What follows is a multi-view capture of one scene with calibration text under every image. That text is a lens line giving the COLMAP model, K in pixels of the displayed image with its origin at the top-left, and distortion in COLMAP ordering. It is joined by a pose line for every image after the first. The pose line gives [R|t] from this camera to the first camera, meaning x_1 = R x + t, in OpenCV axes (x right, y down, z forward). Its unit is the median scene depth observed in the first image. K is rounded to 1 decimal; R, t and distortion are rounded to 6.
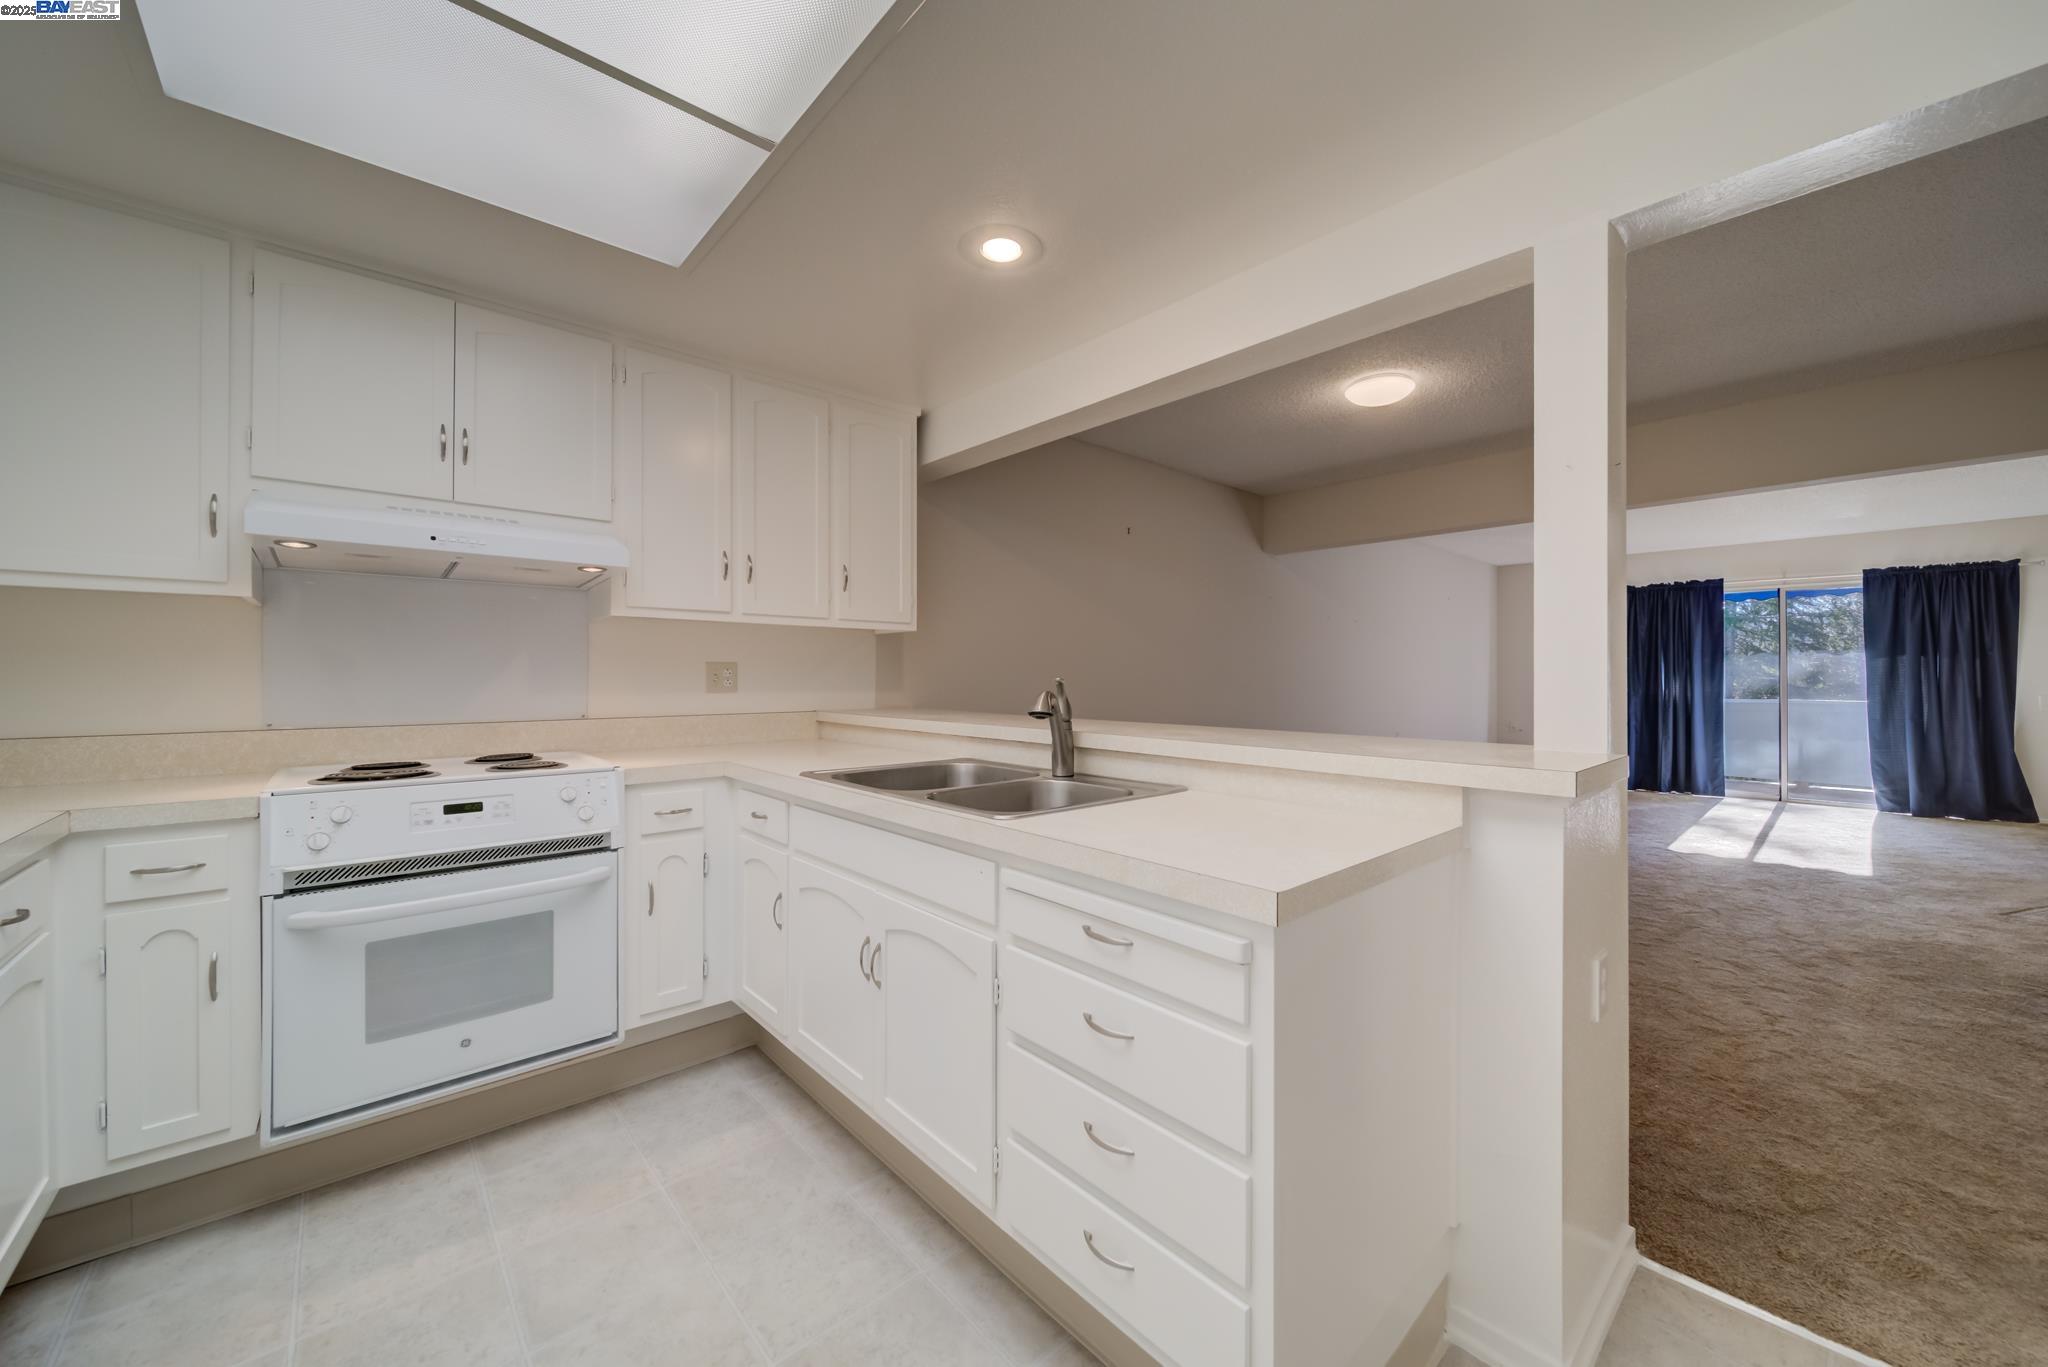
lens RADIAL K [[764.1, 0, 1039.8], [0, 764.1, 672.4], [0, 0, 1]] dist [0.000143, -0.000291]
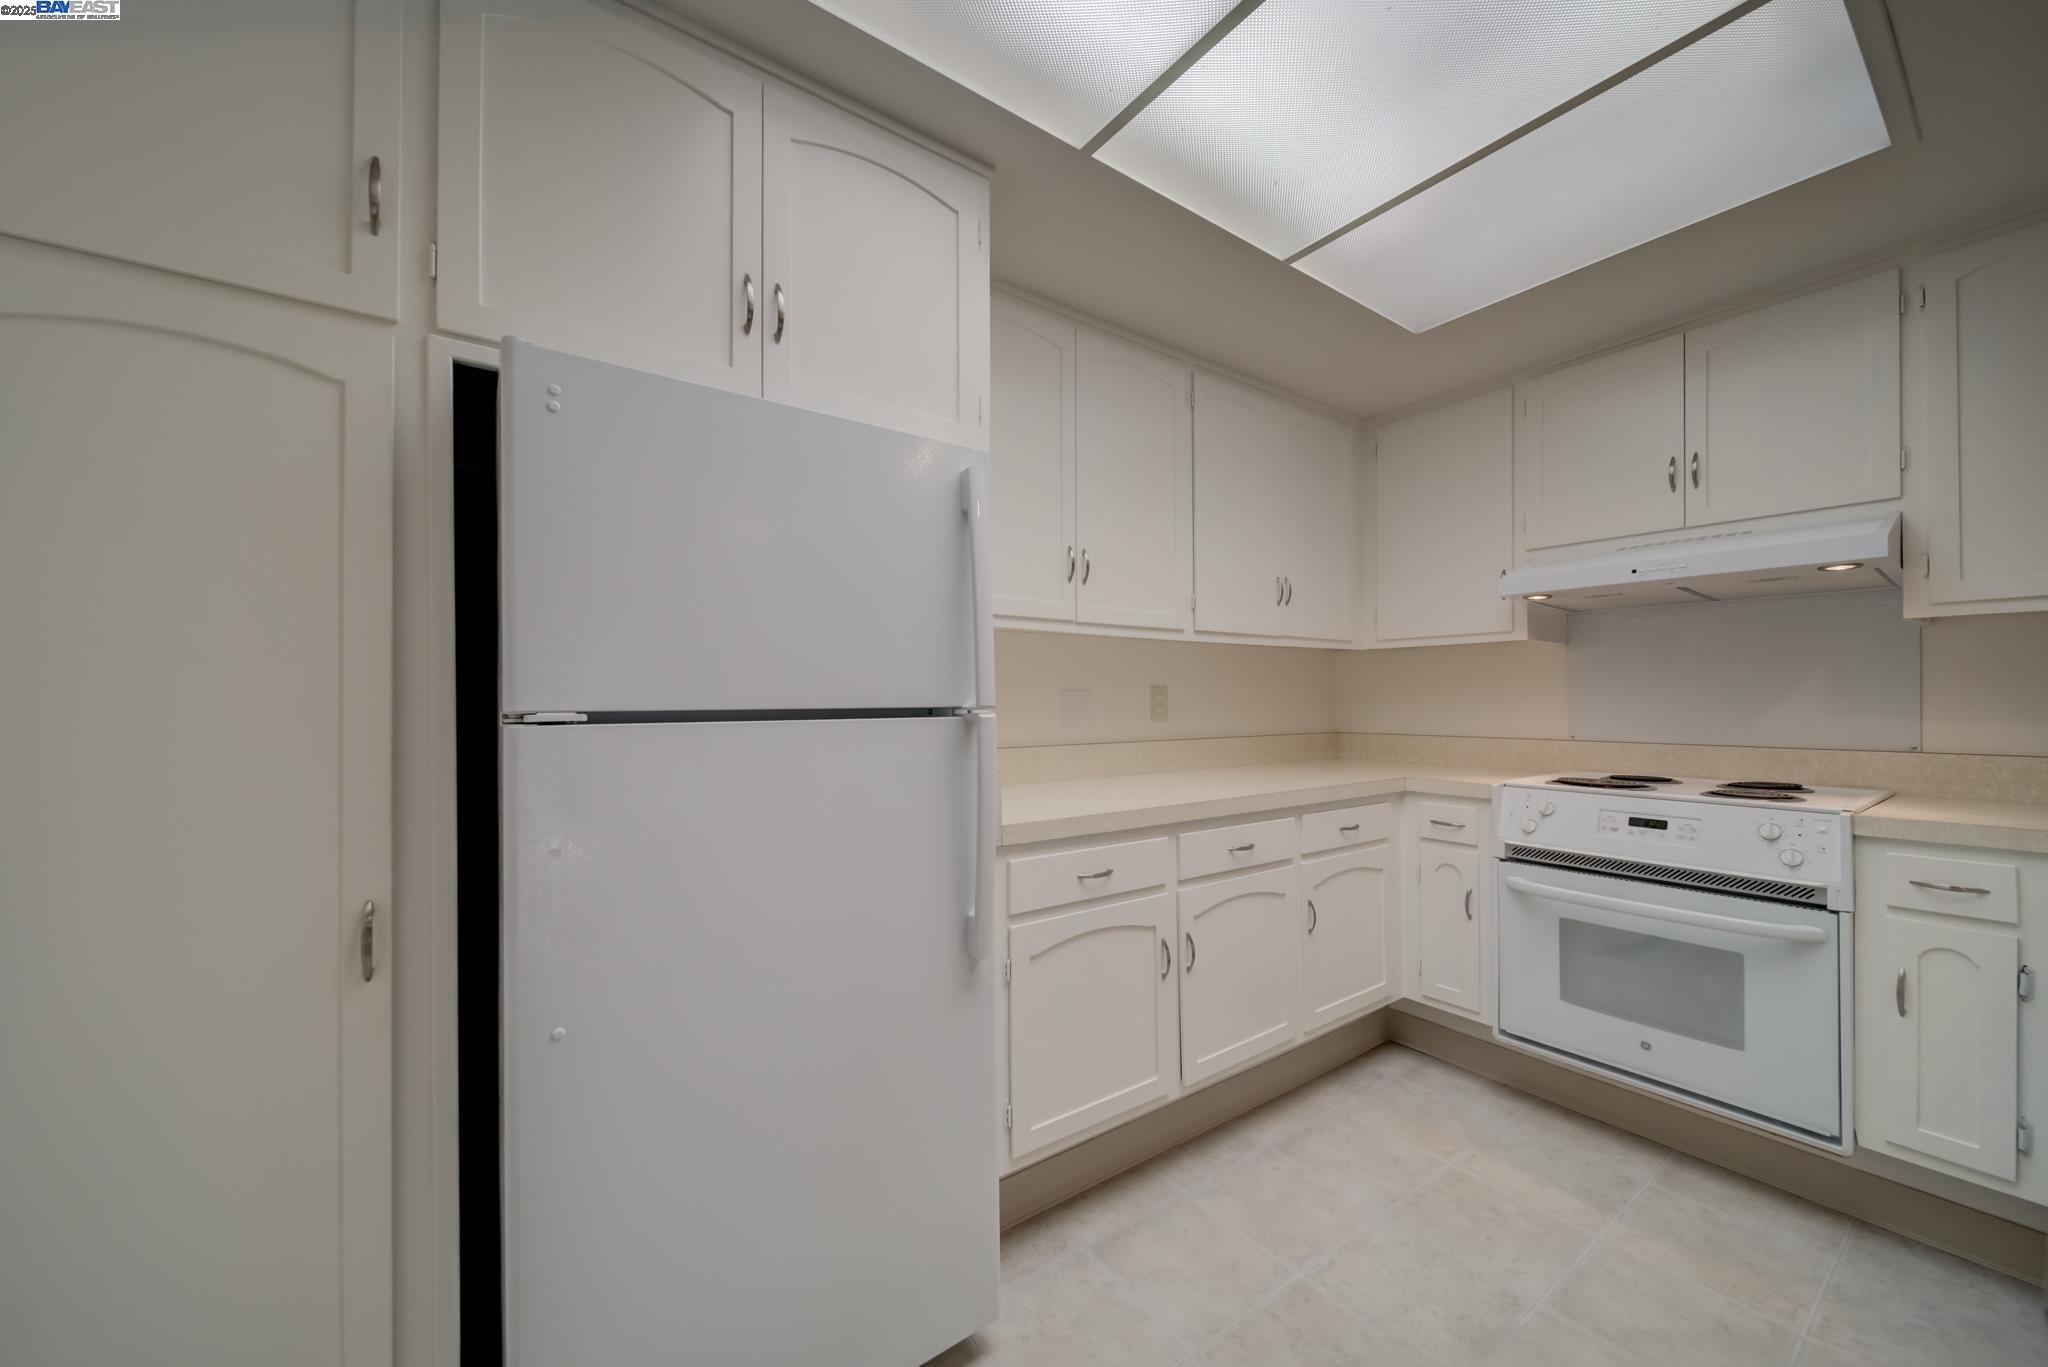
lens RADIAL K [[770.3, 0, 1083.1], [0, 770.3, 696.5], [0, 0, 1]] dist [-0.000493, -0.000249]
pose [[-0.076573, -0.005224, -0.997050, 0.360116], [0.005845, 0.999967, -0.005688, 0.004428], [0.997047, -0.006263, -0.076540, 0.302107]]
